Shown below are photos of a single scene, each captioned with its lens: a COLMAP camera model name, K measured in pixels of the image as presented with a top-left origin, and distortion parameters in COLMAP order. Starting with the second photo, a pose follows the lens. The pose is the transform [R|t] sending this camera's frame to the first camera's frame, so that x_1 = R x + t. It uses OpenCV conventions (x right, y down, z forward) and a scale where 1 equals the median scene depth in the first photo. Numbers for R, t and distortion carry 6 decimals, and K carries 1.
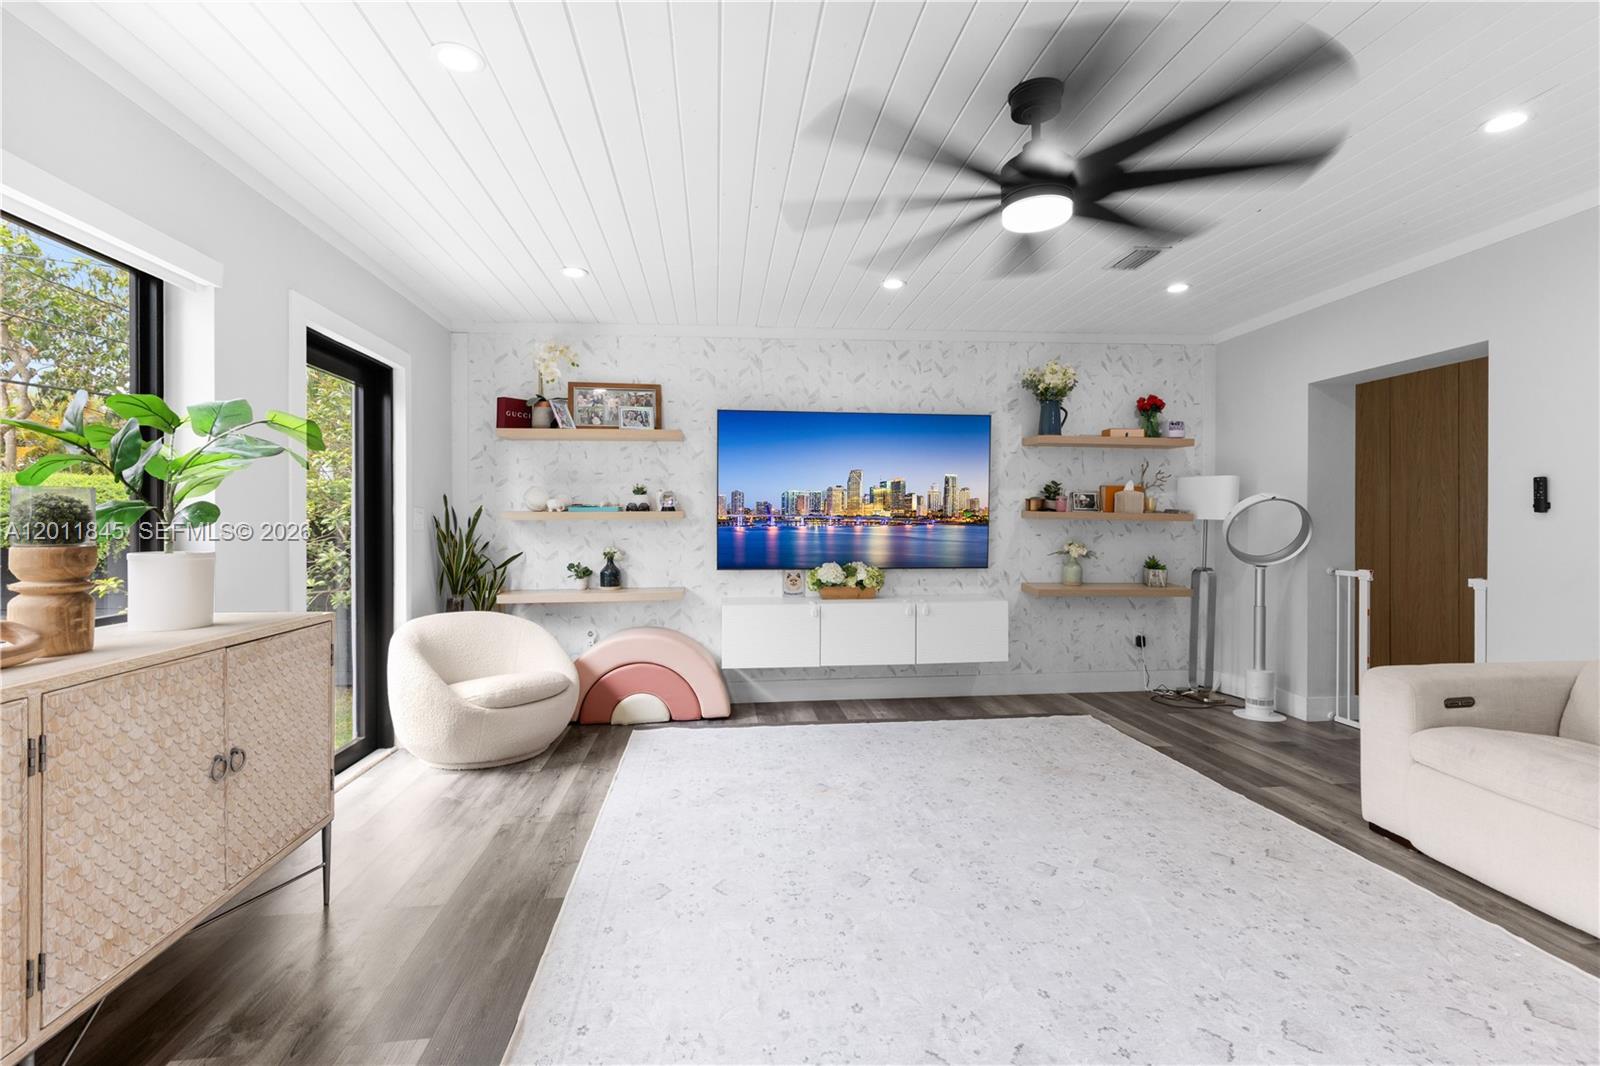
lens RADIAL K [[750.9, 0, 804.4], [0, 750.9, 525.1], [0, 0, 1]] dist [0.010263, -0.000169]
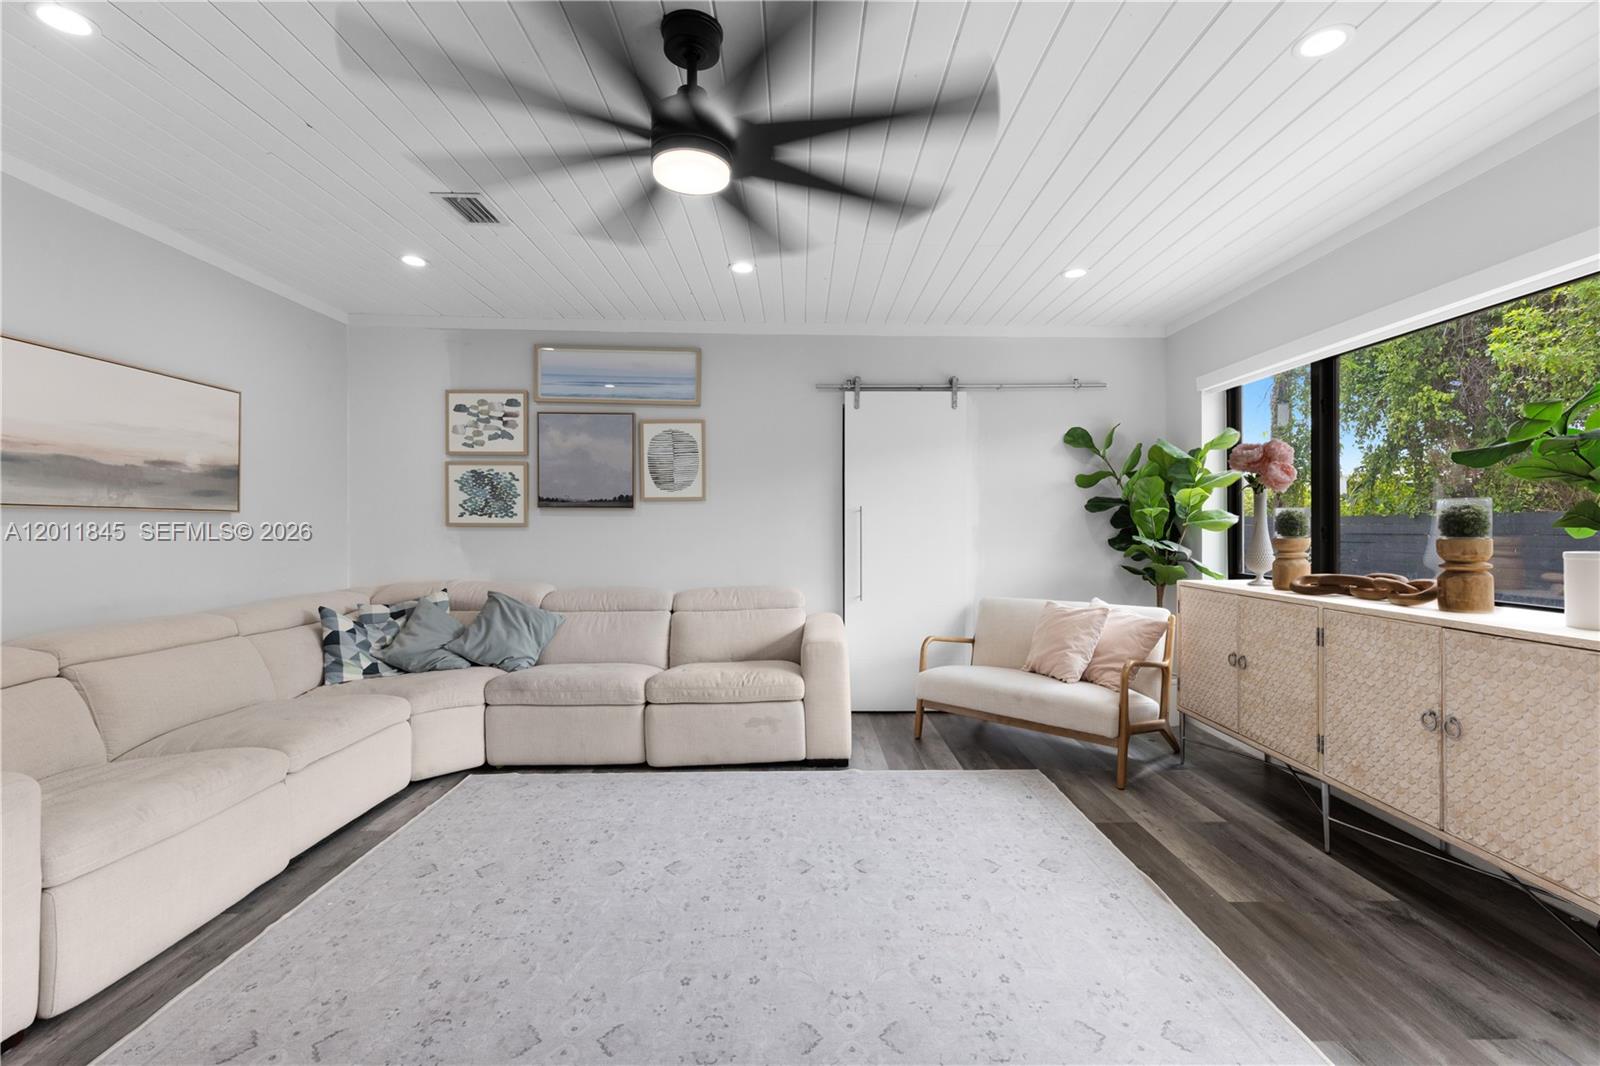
lens RADIAL K [[747.0, 0, 800.0], [0, 747.0, 533.0], [0, 0, 1]] dist [0.009949, -0.000283]
pose [[-0.993110, 0.004488, 0.117099, 0.077547], [0.005977, 0.999906, 0.012369, -0.005907], [-0.117032, 0.012983, -0.993043, 1.696673]]
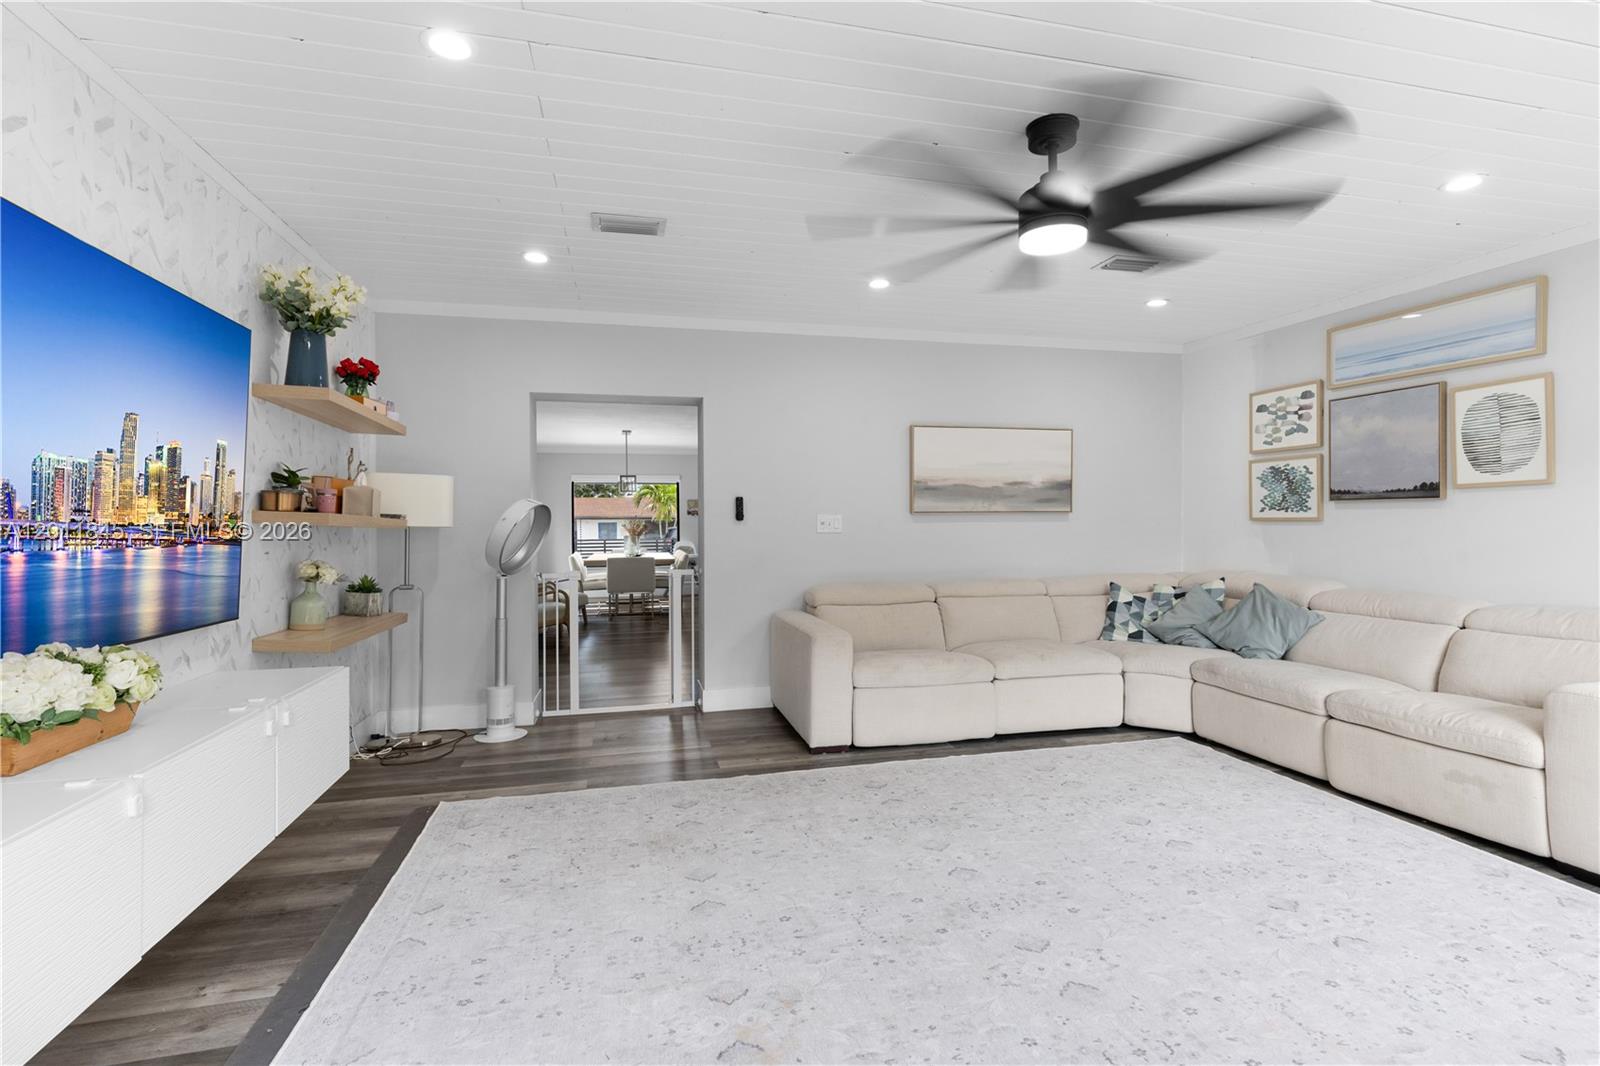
lens RADIAL K [[727.1, 0, 801.3], [0, 727.1, 530.1], [0, 0, 1]] dist [0.007912, -0.000558]
pose [[-0.117211, -0.004859, 0.993095, -0.631804], [0.012394, 0.999903, 0.006355, -0.007375], [-0.993030, 0.013053, -0.117139, 1.362517]]
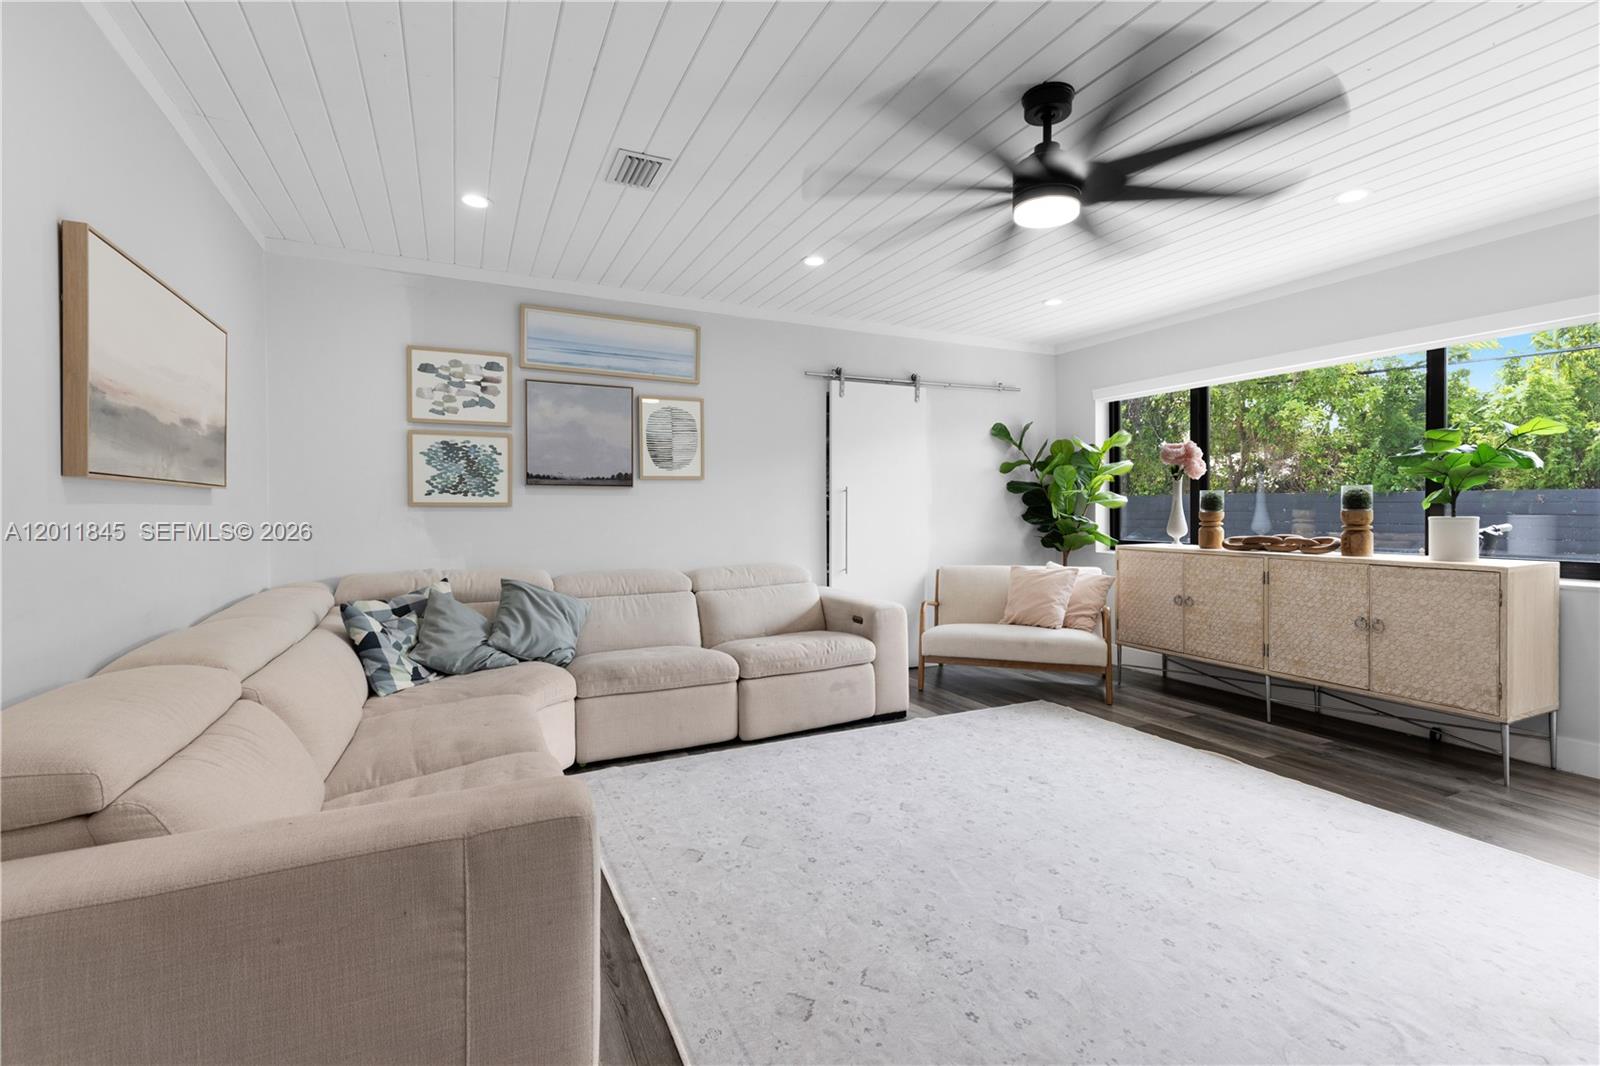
lens RADIAL K [[759.1, 0, 827.5], [0, 759.1, 520.3], [0, 0, 1]] dist [0.010609, 0.000037]
pose [[-0.943380, 0.014744, -0.331387, 0.880447], [0.007682, 0.999715, 0.022610, -0.005103], [0.331626, 0.018784, -0.943224, 1.757515]]
